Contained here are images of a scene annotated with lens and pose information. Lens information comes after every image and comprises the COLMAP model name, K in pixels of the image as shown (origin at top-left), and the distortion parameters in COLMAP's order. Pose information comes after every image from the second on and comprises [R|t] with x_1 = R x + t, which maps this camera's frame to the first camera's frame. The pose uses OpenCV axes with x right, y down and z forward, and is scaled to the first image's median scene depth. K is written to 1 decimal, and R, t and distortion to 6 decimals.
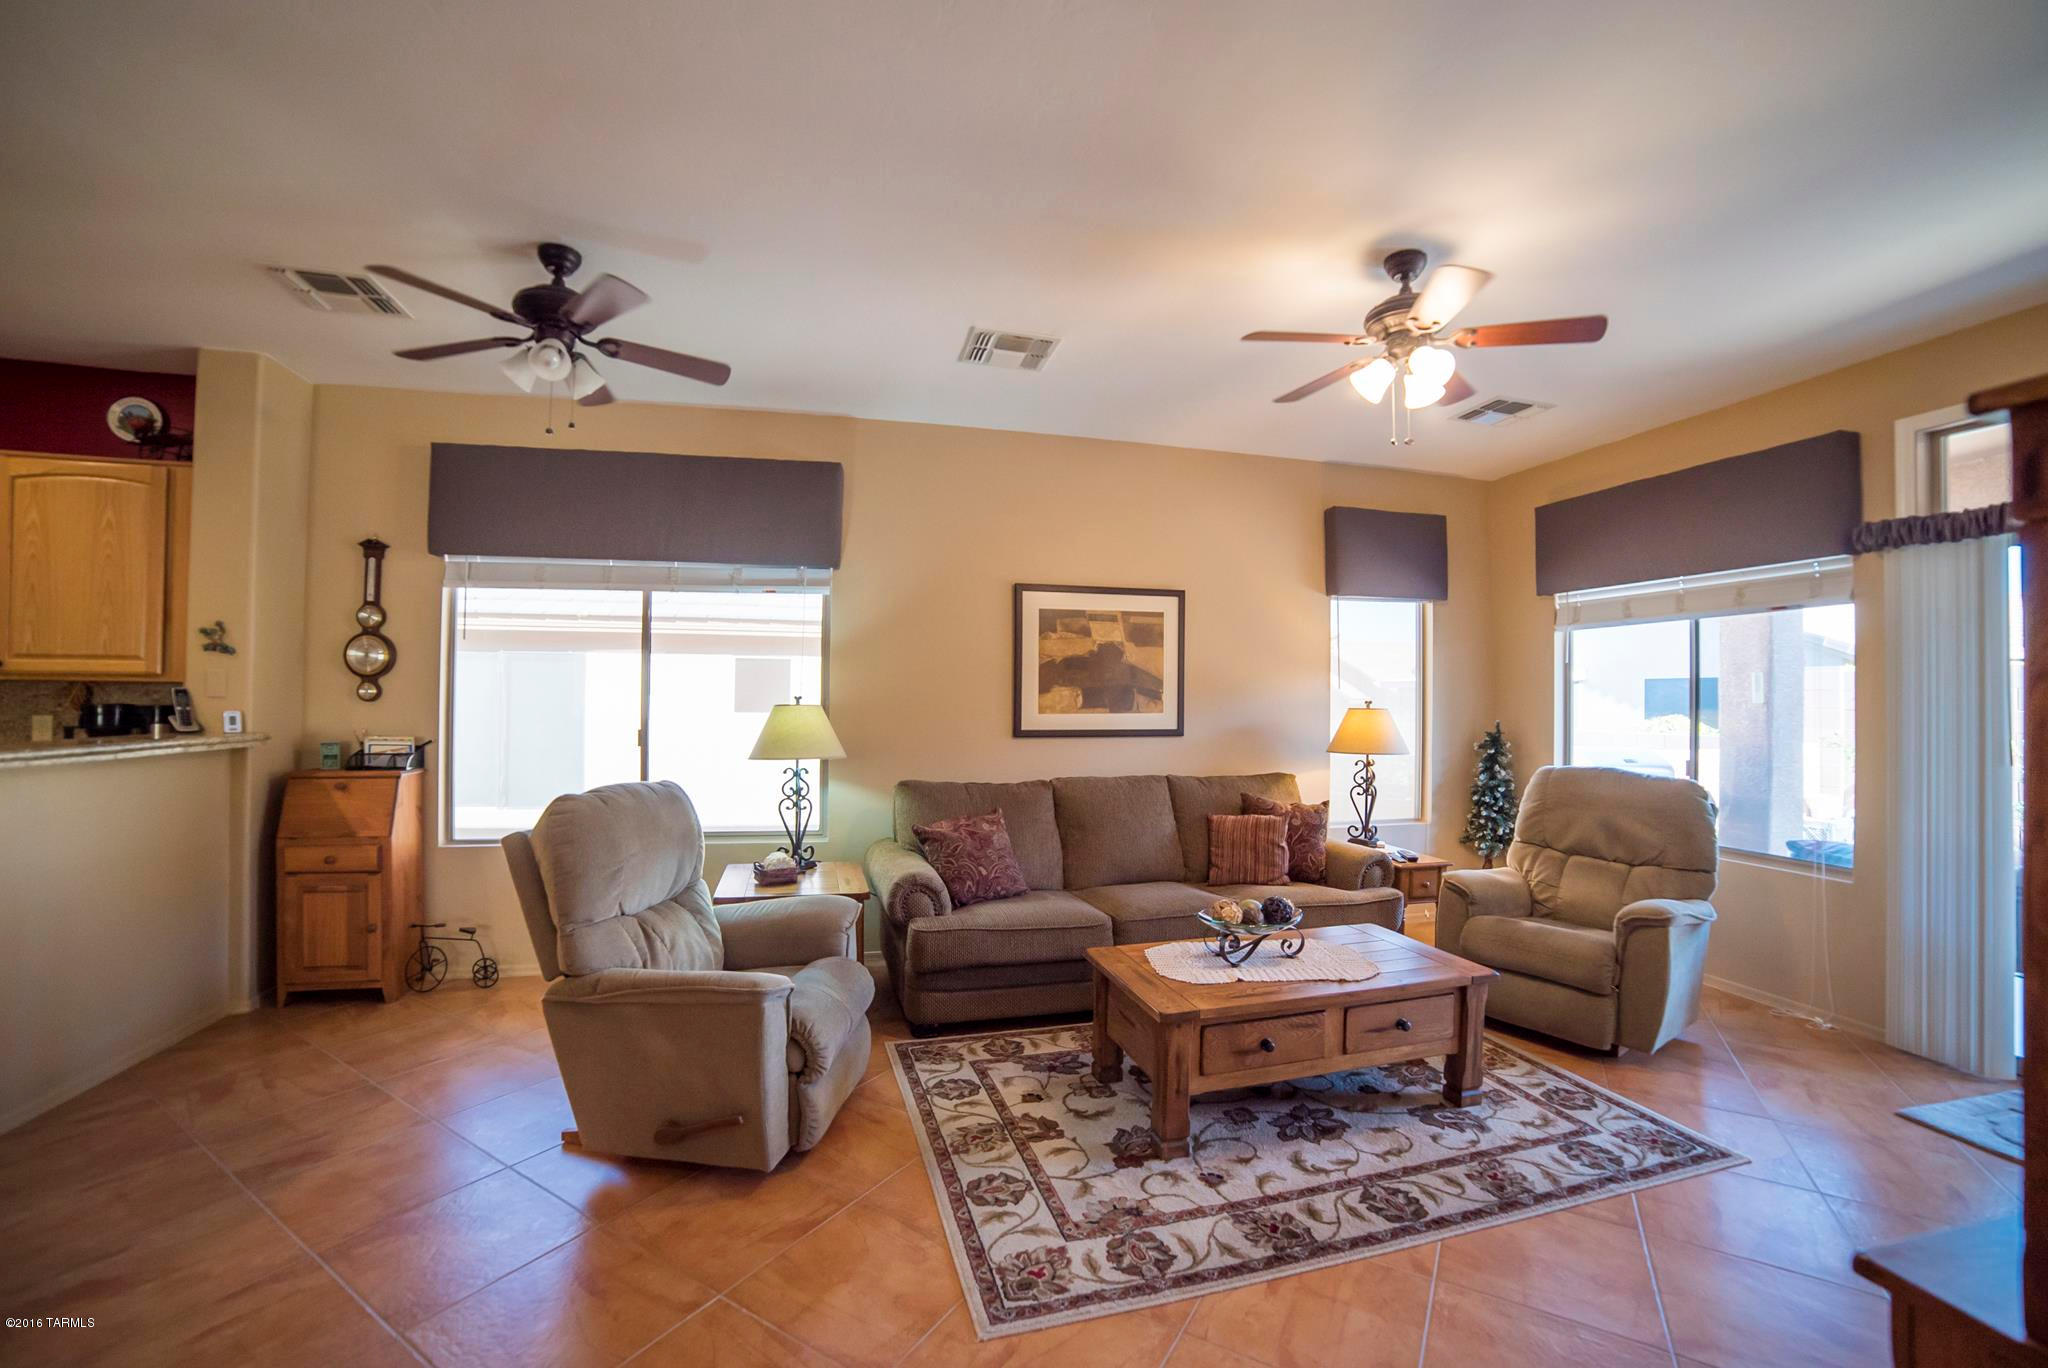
lens RADIAL K [[845.7, 0, 1020.9], [0, 845.7, 687.4], [0, 0, 1]] dist [-0.106299, 0.037981]
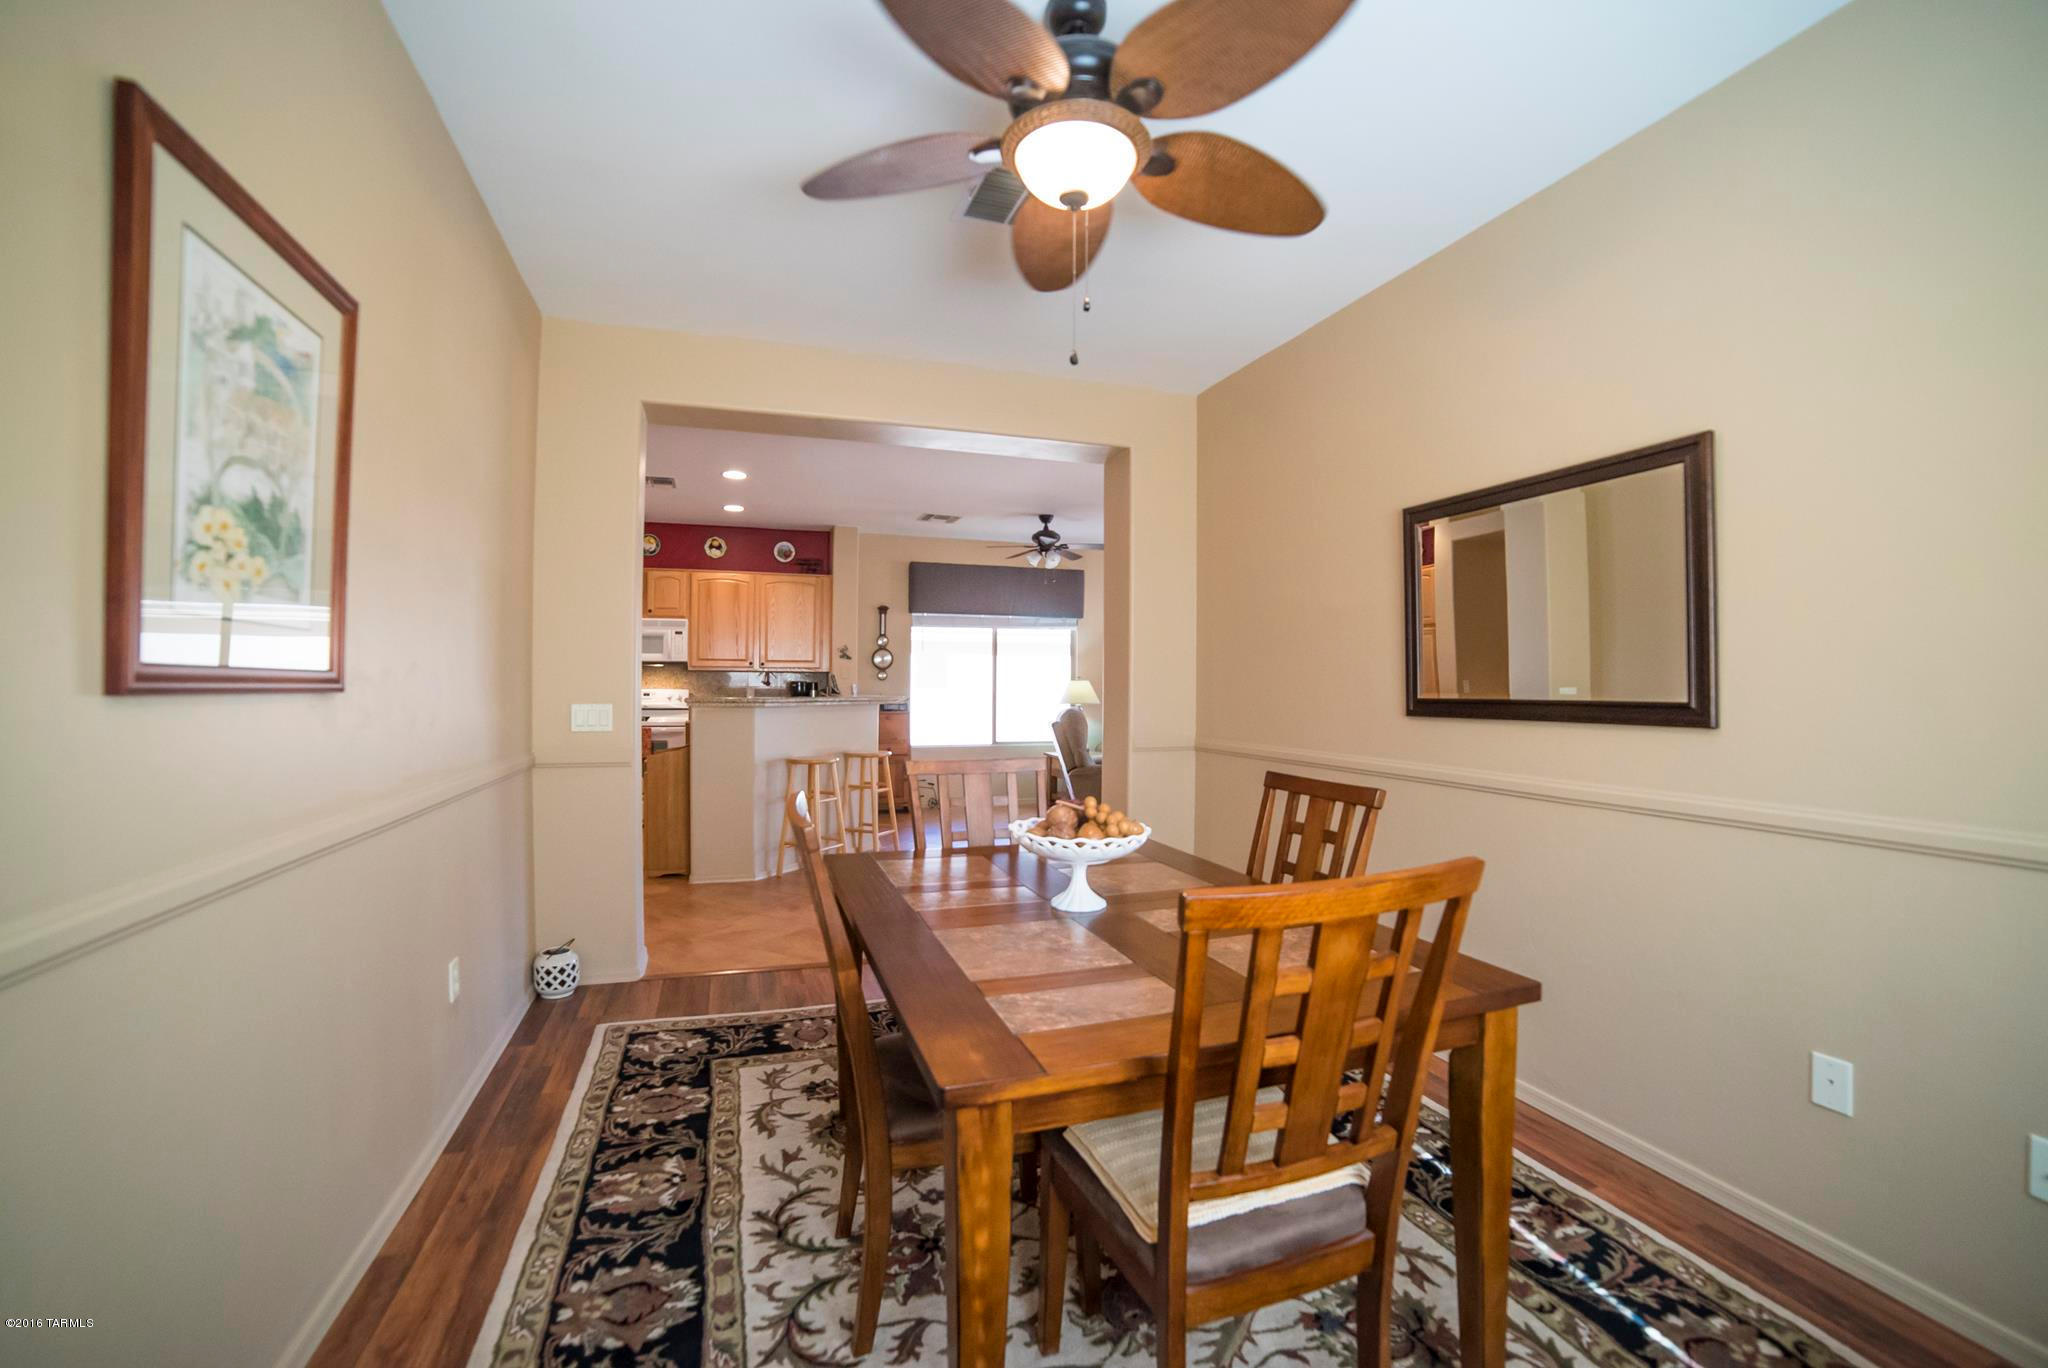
lens RADIAL K [[845.7, 0, 1020.9], [0, 845.7, 687.4], [0, 0, 1]] dist [-0.106299, 0.037981]
pose [[0.995767, -0.005275, 0.091765, -0.714180], [0.003719, 0.999847, 0.017114, -0.001511], [-0.091841, -0.016700, 0.995634, -1.439369]]
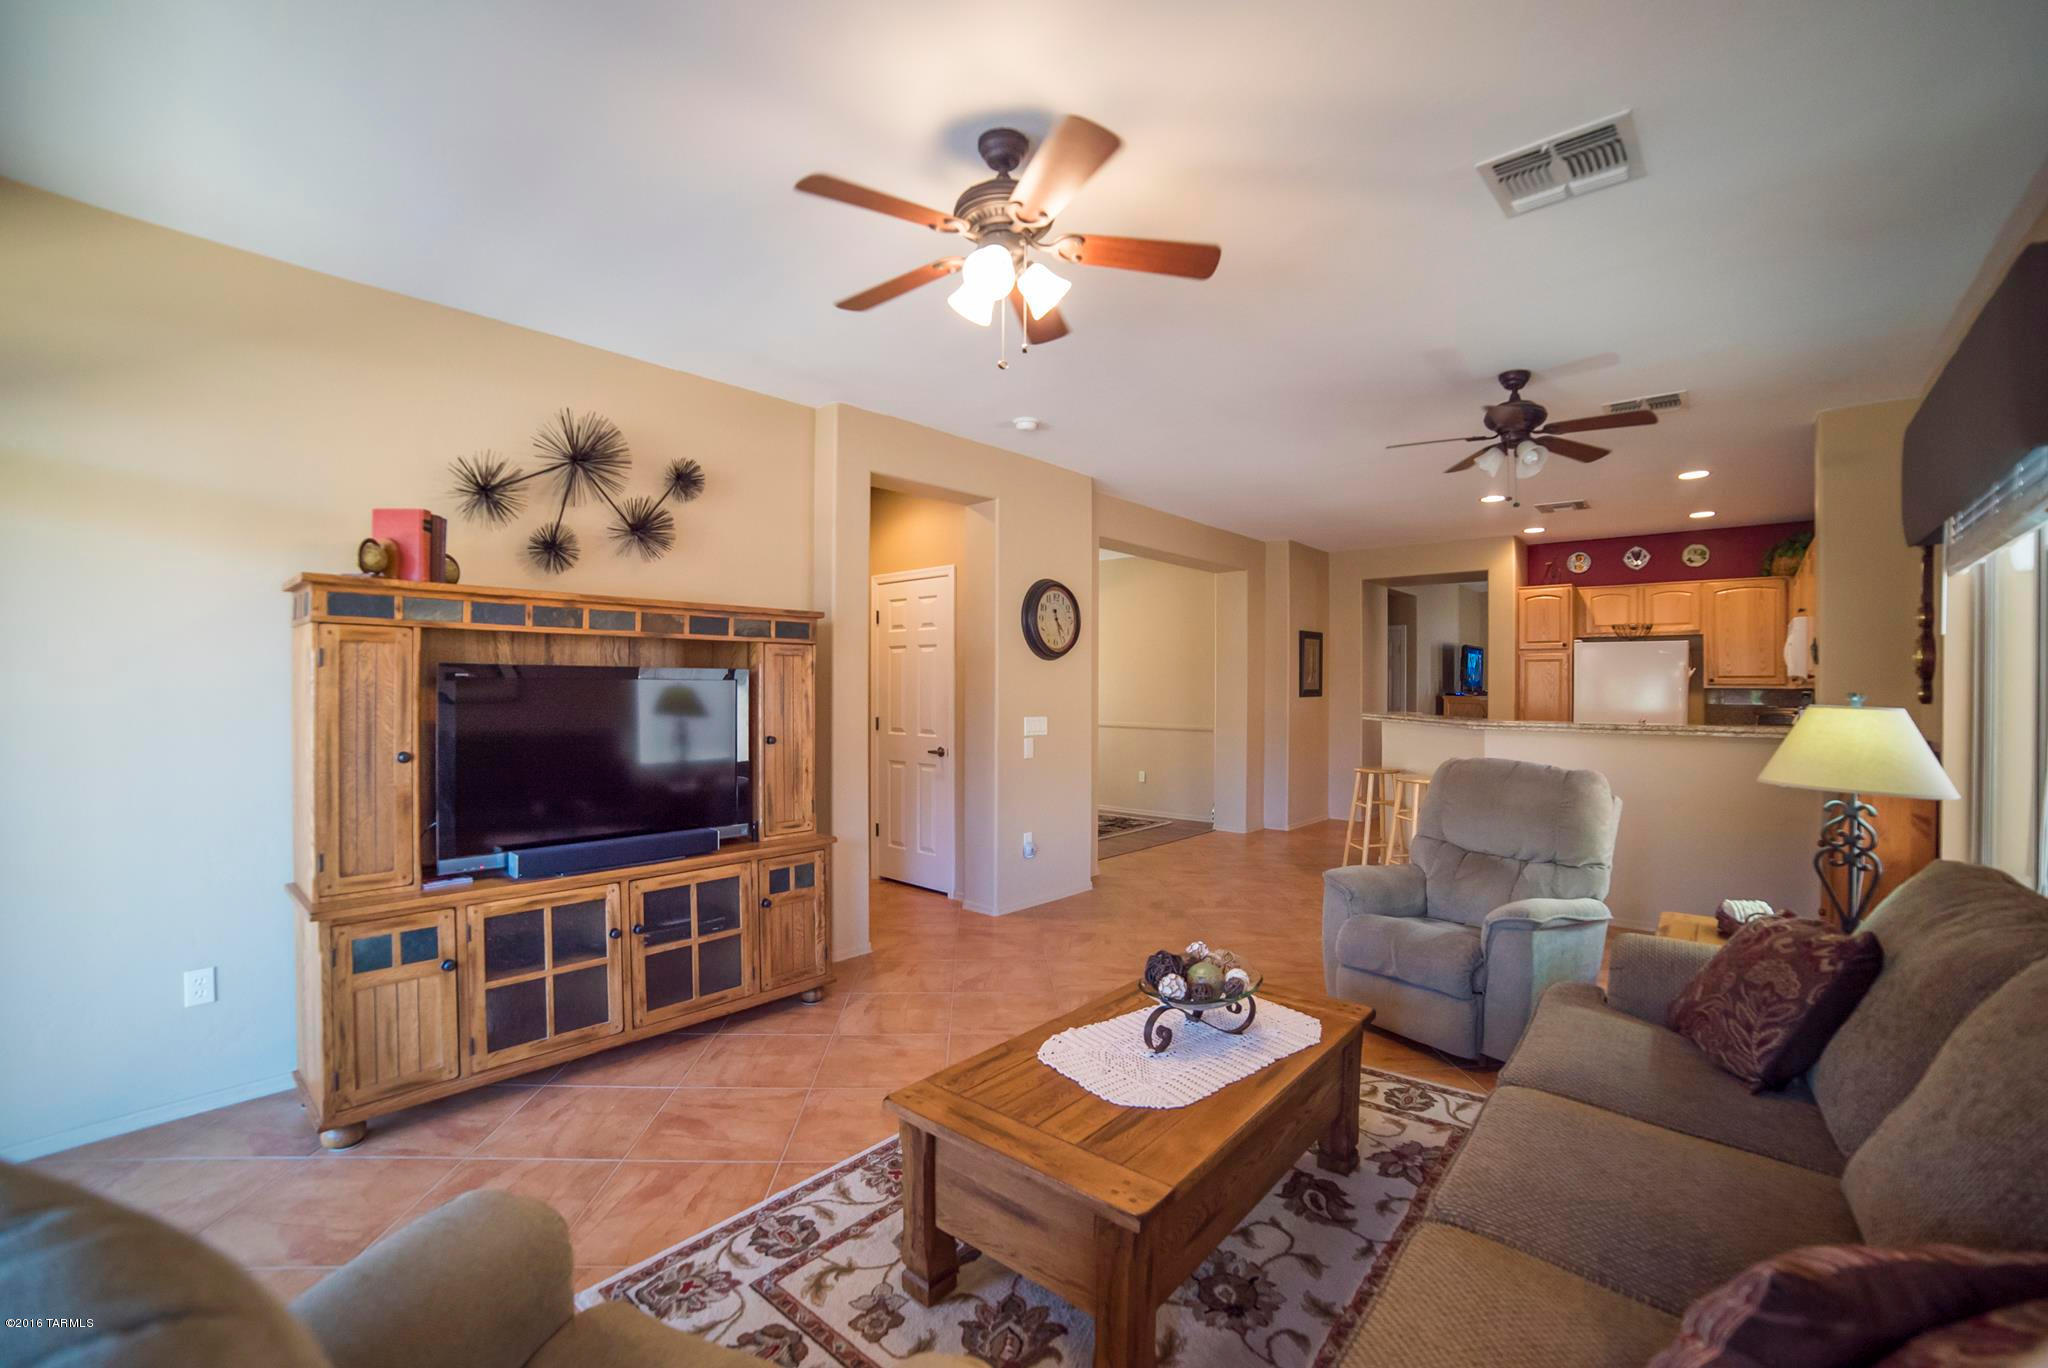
lens RADIAL K [[845.7, 0, 1020.9], [0, 845.7, 687.4], [0, 0, 1]] dist [-0.106299, 0.037981]
pose [[-0.830082, -0.014104, -0.557464, 0.692311], [-0.006188, 0.999852, -0.016083, 0.021585], [0.557608, -0.009901, -0.830046, 1.284309]]
